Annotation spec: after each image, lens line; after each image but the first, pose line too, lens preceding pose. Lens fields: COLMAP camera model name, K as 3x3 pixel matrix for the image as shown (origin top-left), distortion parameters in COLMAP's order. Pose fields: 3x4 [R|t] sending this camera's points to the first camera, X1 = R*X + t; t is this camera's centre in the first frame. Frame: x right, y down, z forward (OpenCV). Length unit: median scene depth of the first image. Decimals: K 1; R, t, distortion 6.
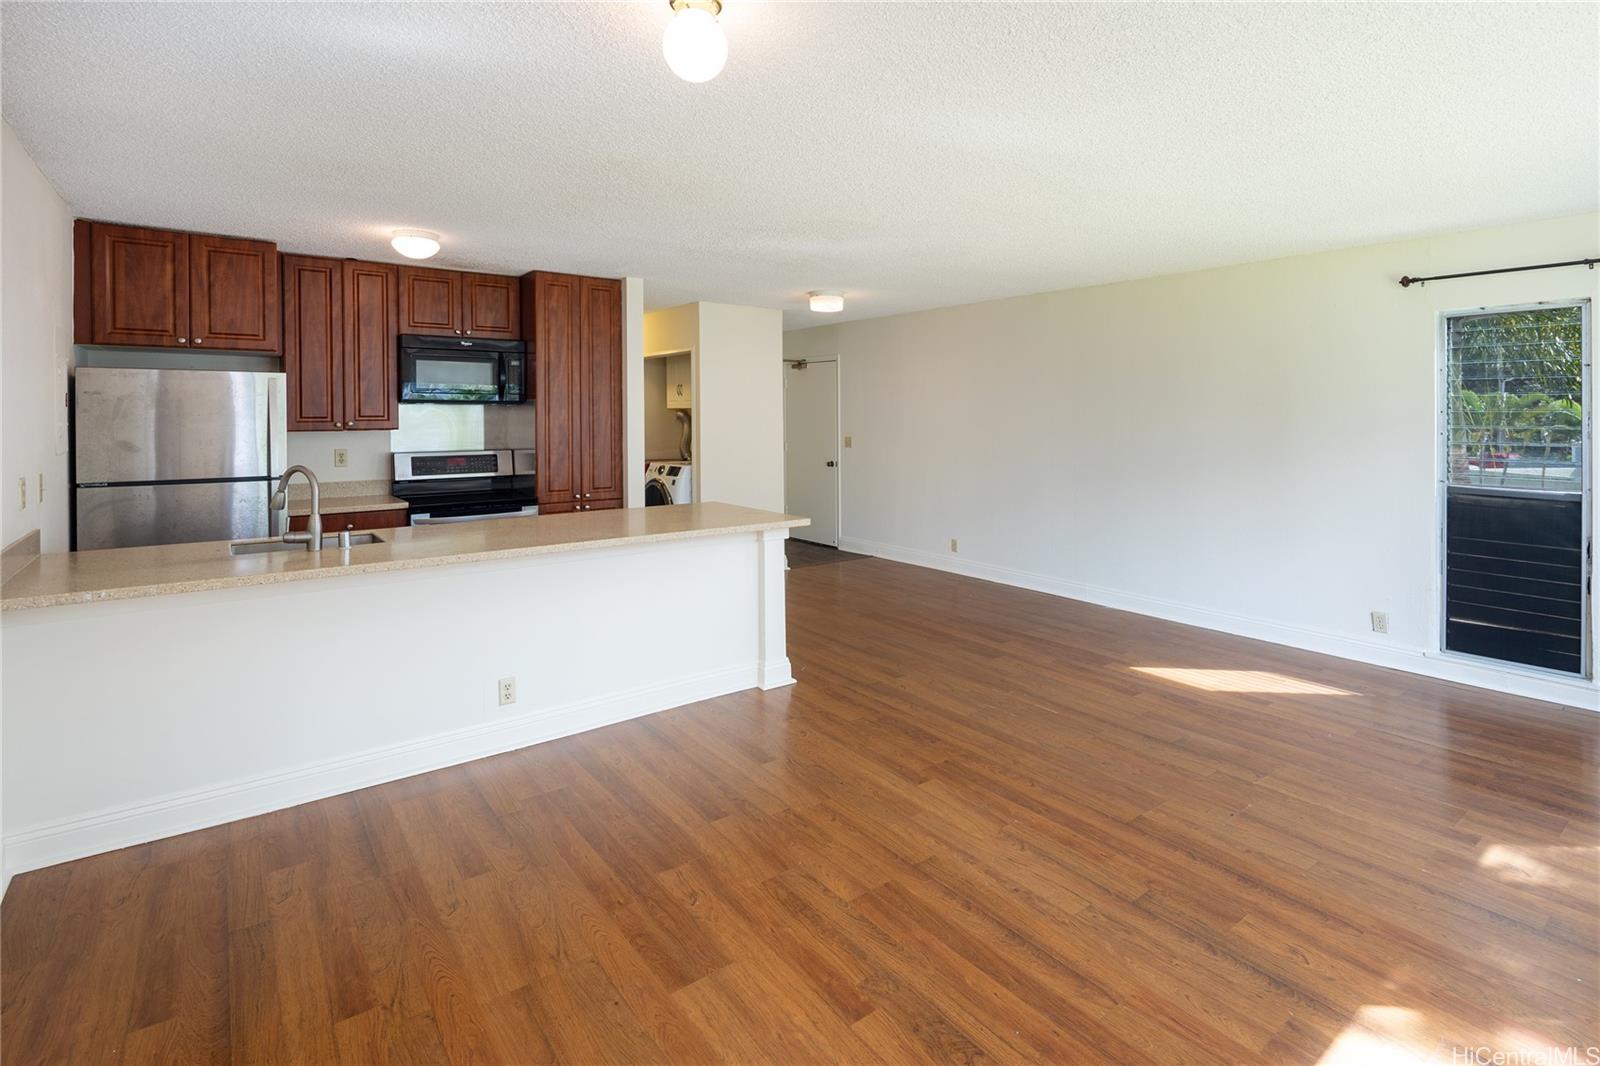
lens RADIAL K [[780.2, 0, 803.8], [0, 780.2, 411.8], [0, 0, 1]] dist [-0.002375, -0.002164]
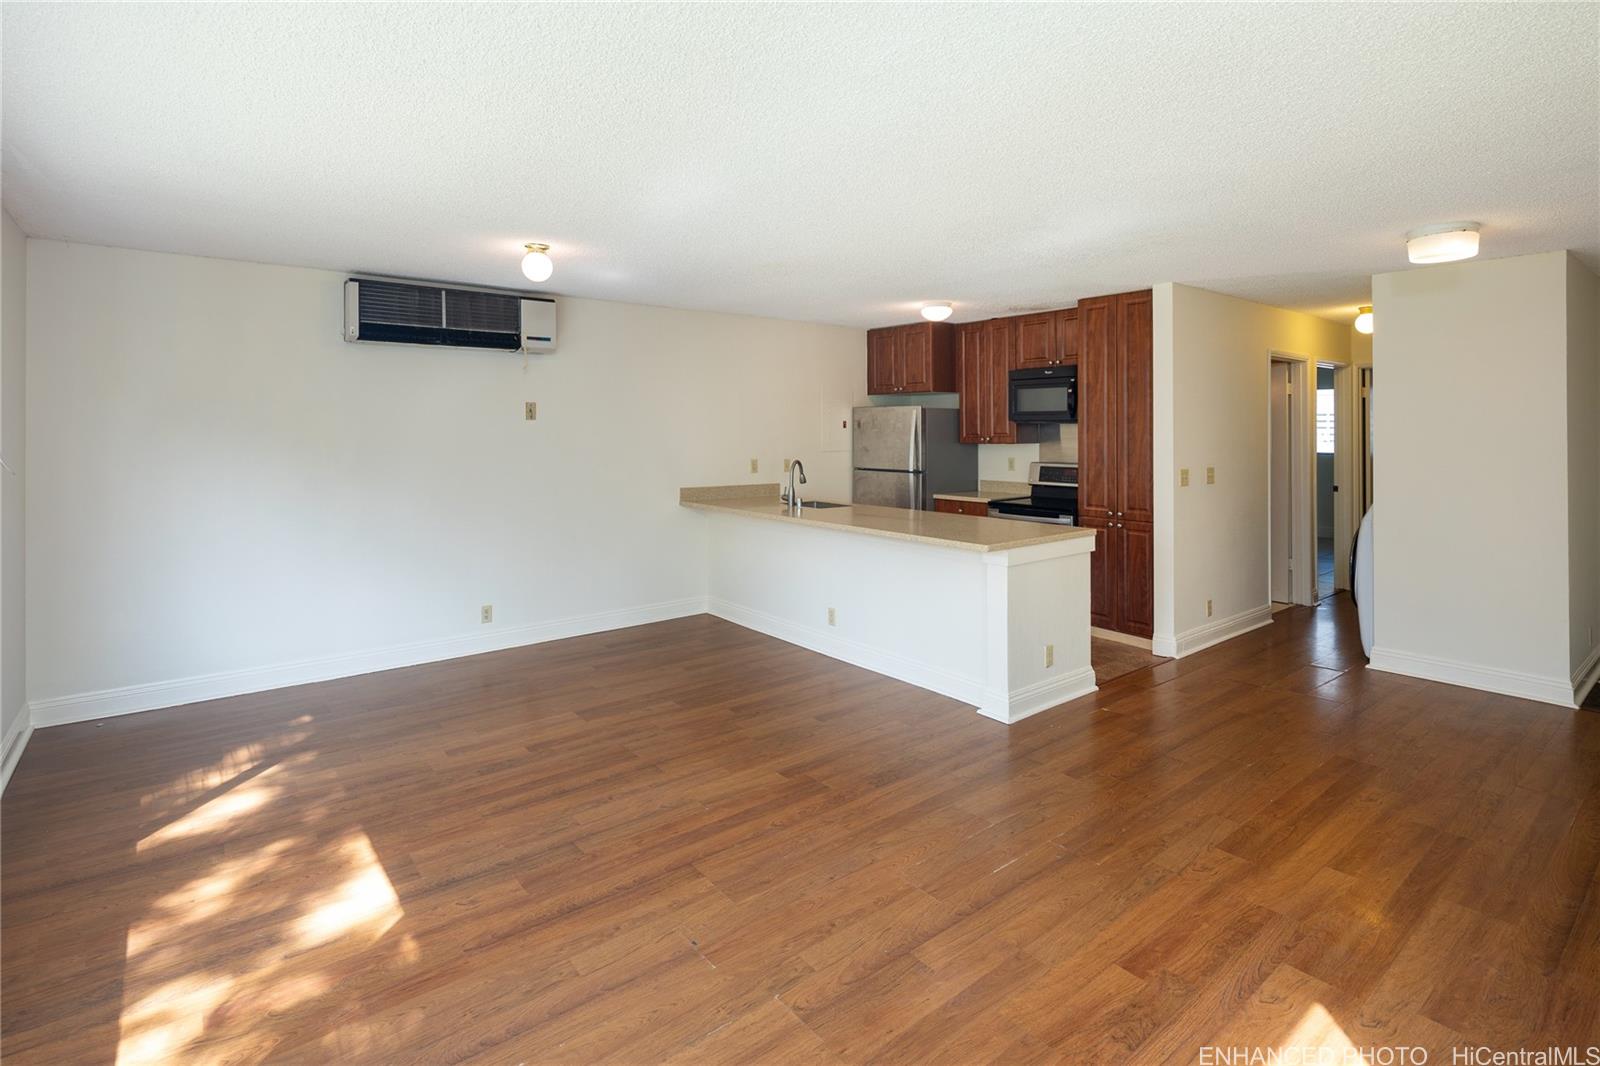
lens RADIAL K [[780.2, 0, 813.3], [0, 780.2, 437.6], [0, 0, 1]] dist [-0.002375, -0.002164]
pose [[0.032034, 0.010152, -0.999435, 0.926459], [0.006564, 0.999925, 0.010368, -0.003566], [0.999465, -0.006892, 0.031965, 0.758962]]
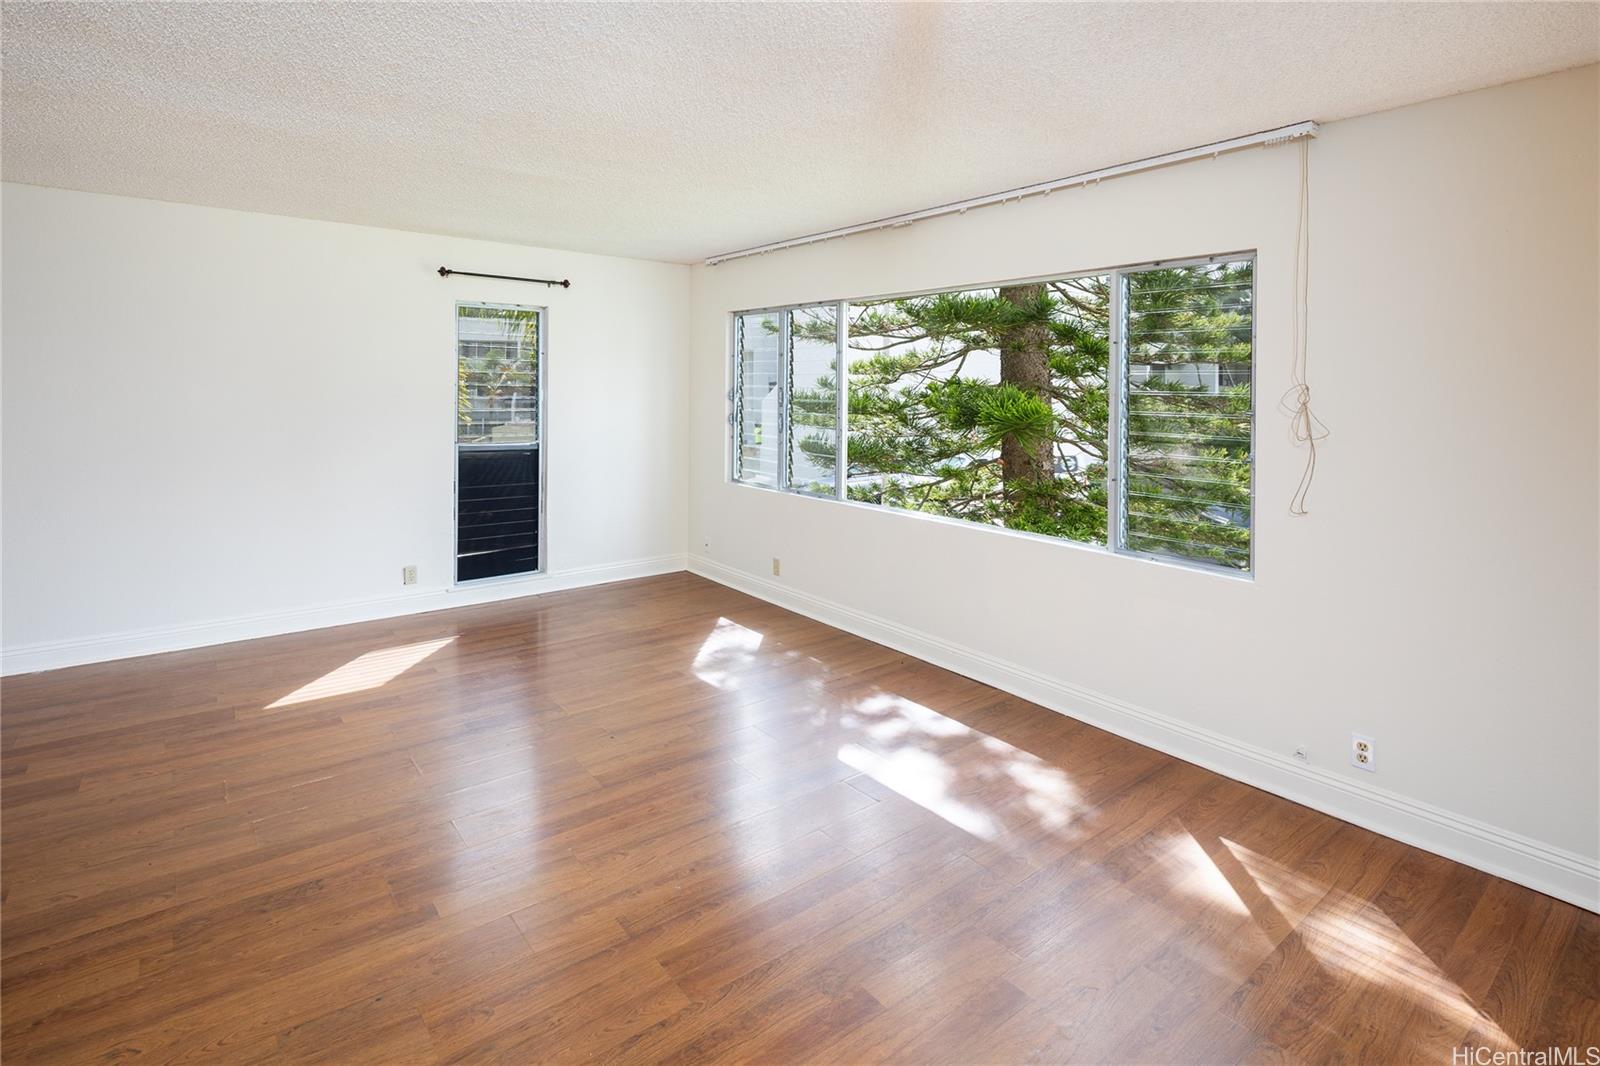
lens RADIAL K [[780.2, 0, 816.9], [0, 780.2, 388.9], [0, 0, 1]] dist [-0.002375, -0.002164]
pose [[-0.037208, 0.000308, 0.999307, -0.422659], [-0.013356, 0.999910, -0.000806, -0.000295], [-0.999218, -0.013376, -0.037201, 0.515885]]
